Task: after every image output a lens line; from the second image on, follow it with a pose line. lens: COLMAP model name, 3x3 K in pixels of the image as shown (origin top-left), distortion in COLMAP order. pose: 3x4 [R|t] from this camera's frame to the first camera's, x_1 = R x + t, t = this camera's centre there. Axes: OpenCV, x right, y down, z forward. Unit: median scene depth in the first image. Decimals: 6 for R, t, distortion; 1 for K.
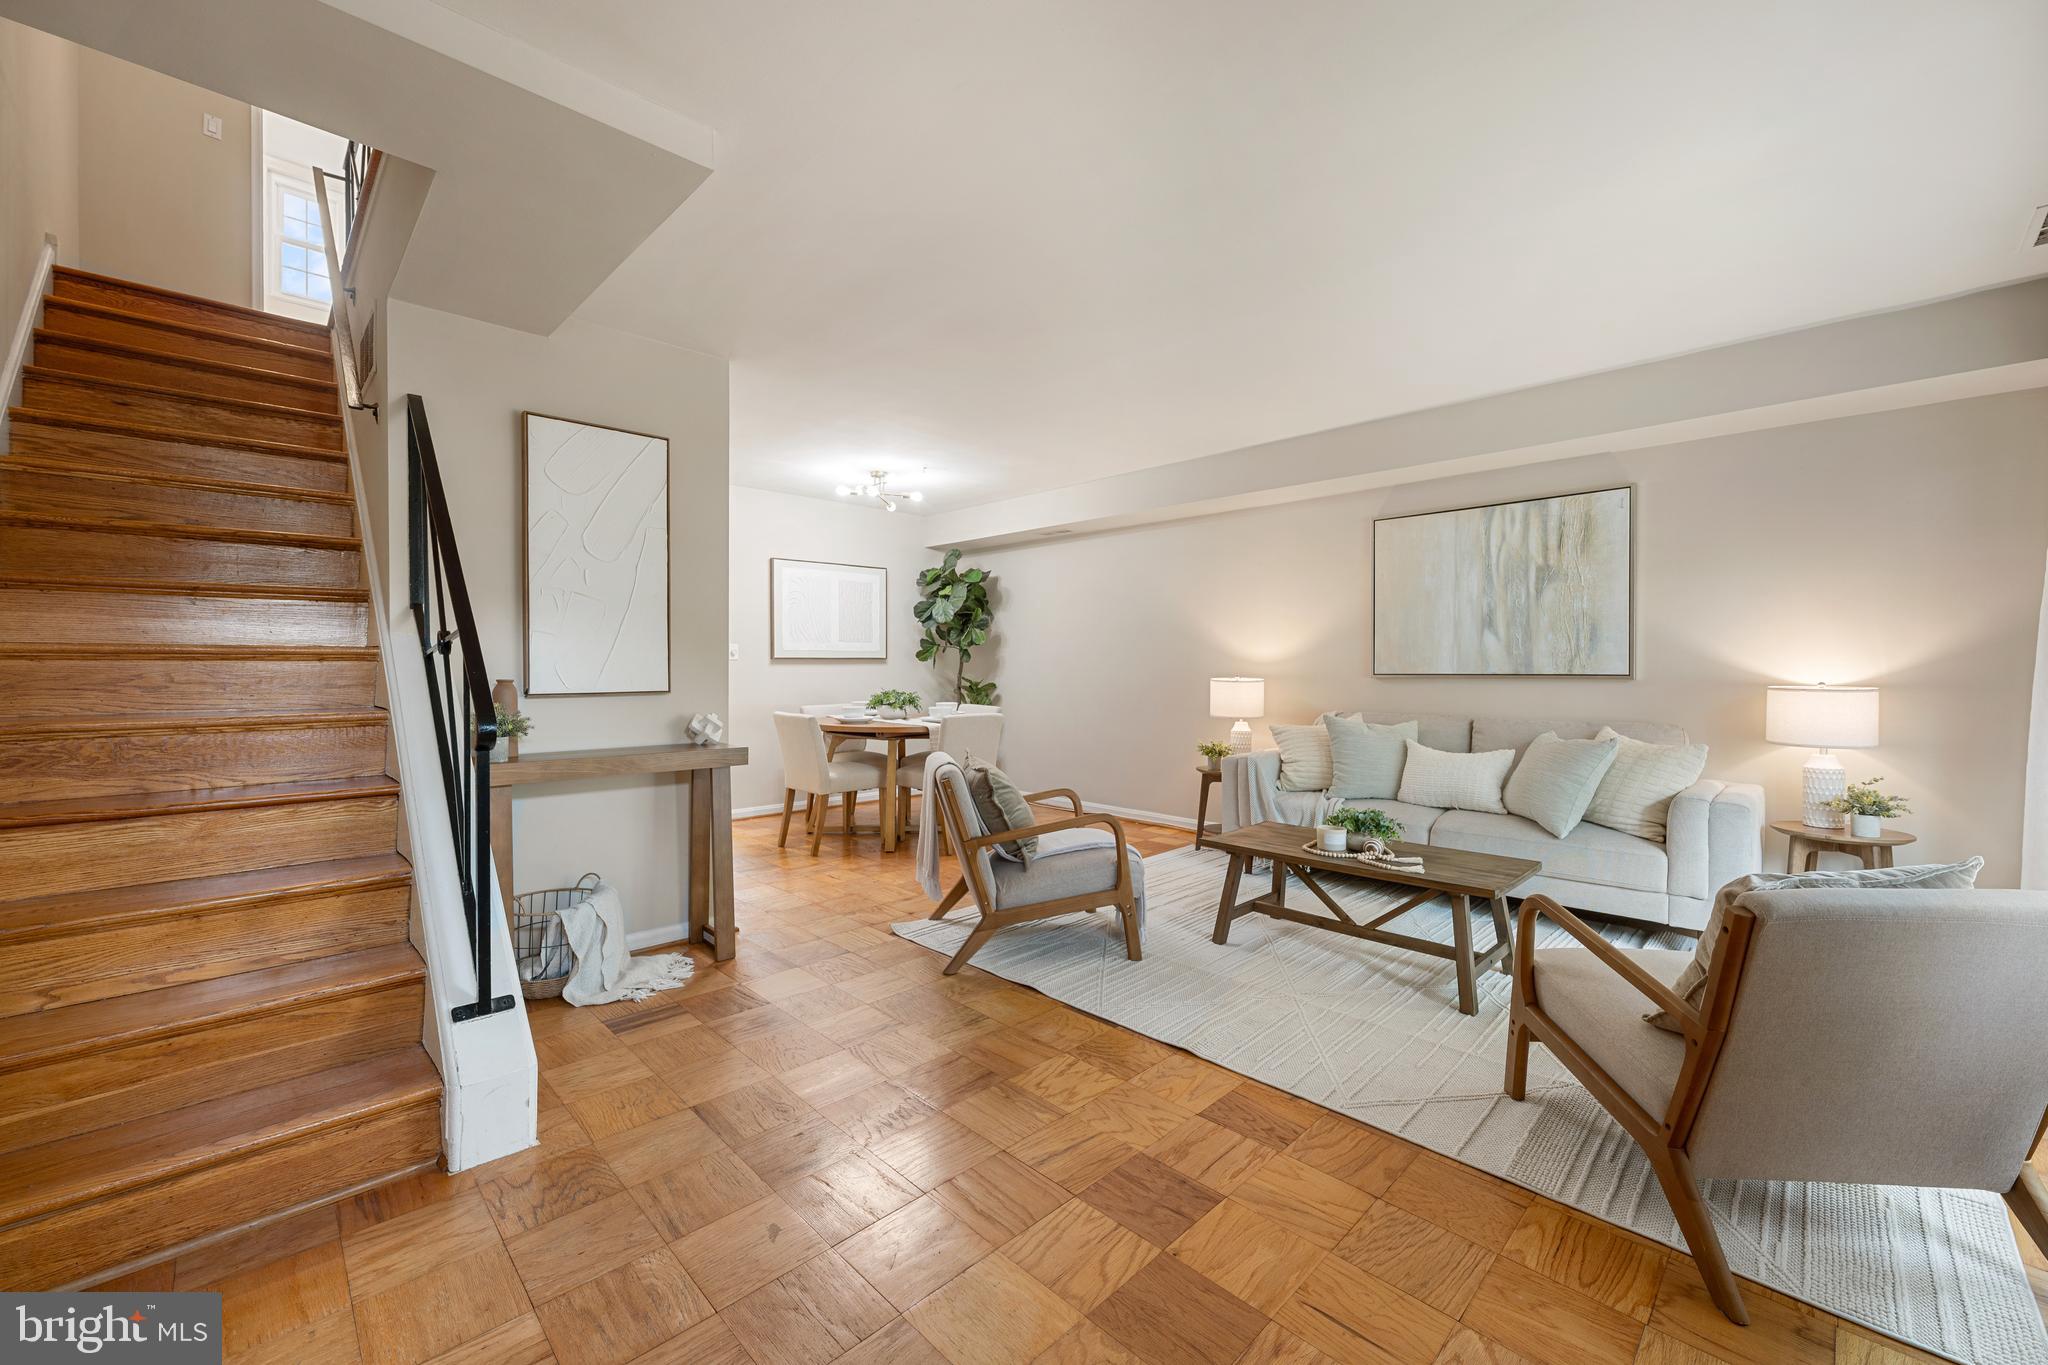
lens RADIAL K [[827.9, 0, 1006.1], [0, 827.9, 671.0], [0, 0, 1]] dist [-0.001348, 0.000398]
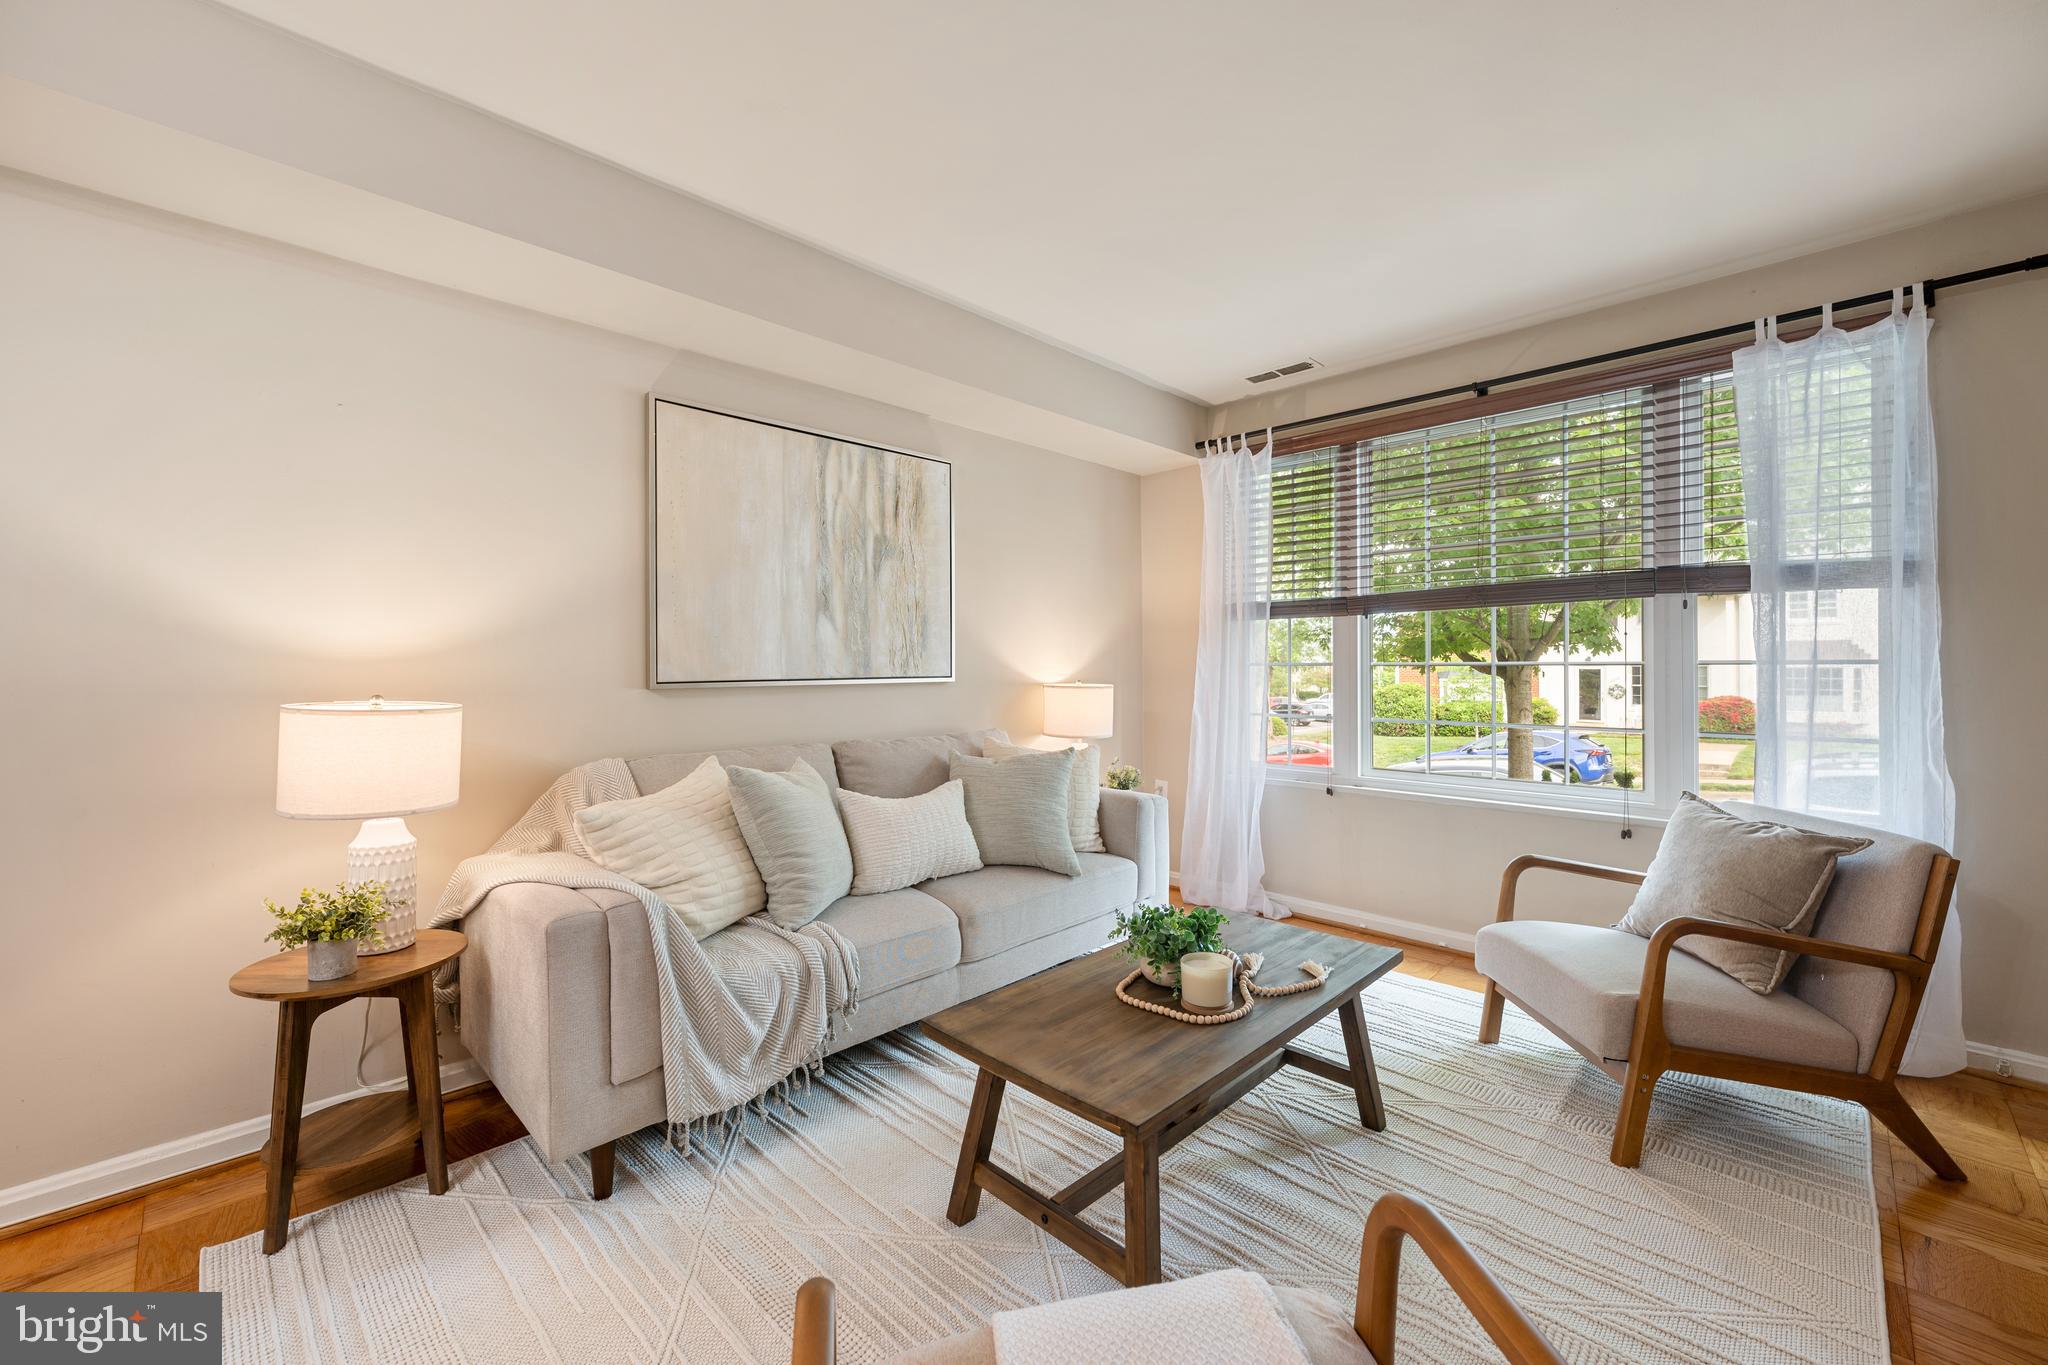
lens RADIAL K [[827.9, 0, 1023.1], [0, 827.9, 661.4], [0, 0, 1]] dist [-0.001348, 0.000398]
pose [[-0.041518, 0.000001, 0.999138, -0.121643], [0.005998, 0.999982, 0.000248, -0.010160], [-0.999120, 0.006003, -0.041517, 0.888105]]
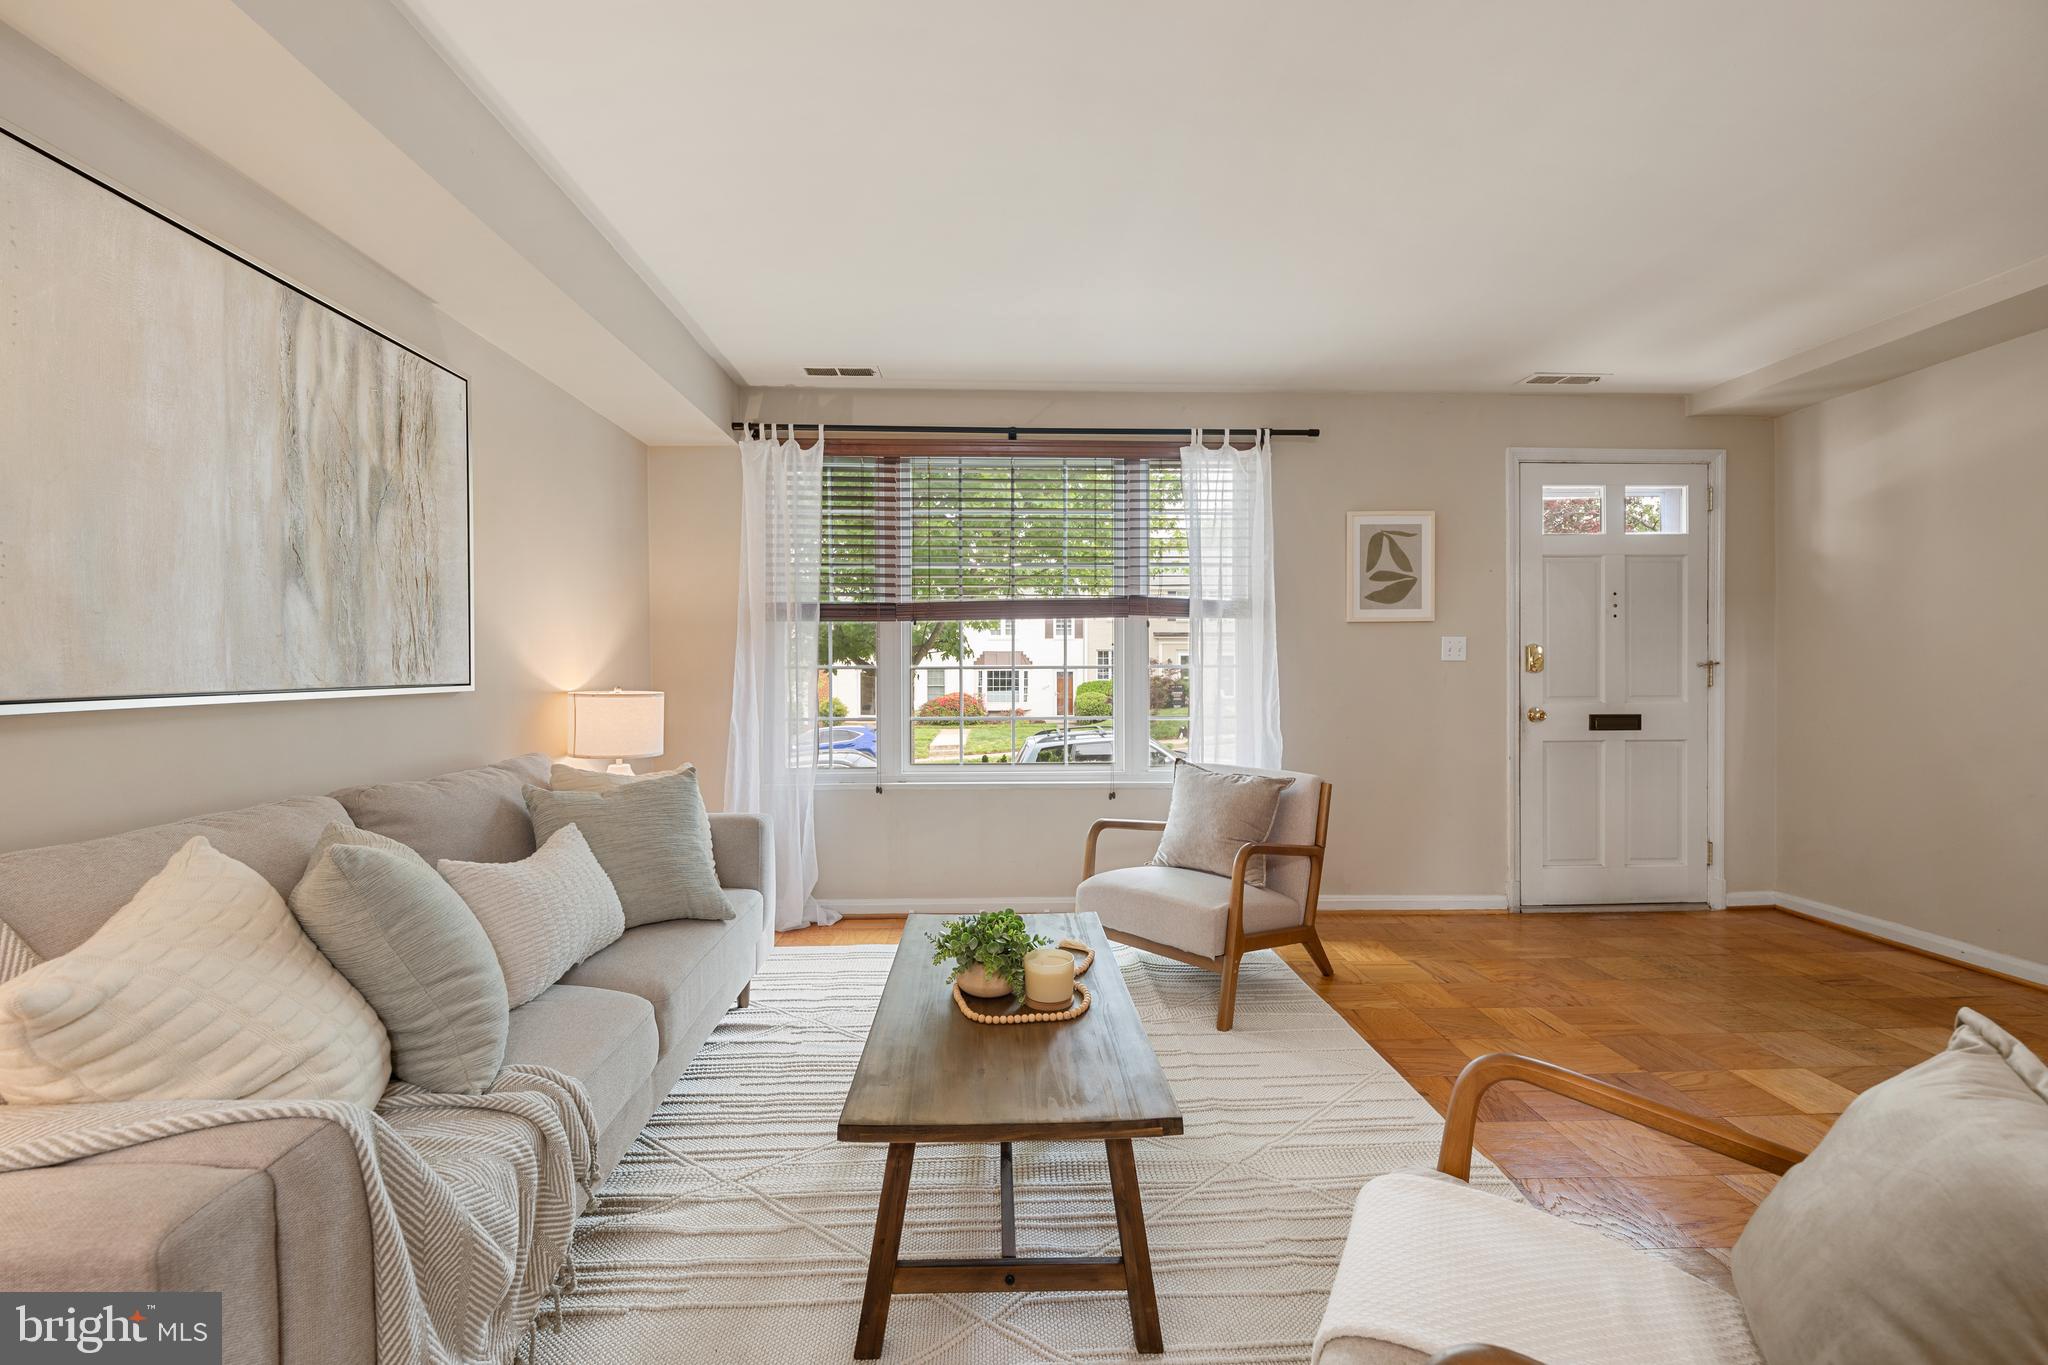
lens RADIAL K [[827.9, 0, 1030.4], [0, 827.9, 674.0], [0, 0, 1]] dist [-0.001348, 0.000398]
pose [[-0.763078, -0.008118, 0.646256, 0.027608], [0.001203, 0.999902, 0.013981, -0.009896], [-0.646306, 0.011446, -0.762993, 1.112243]]
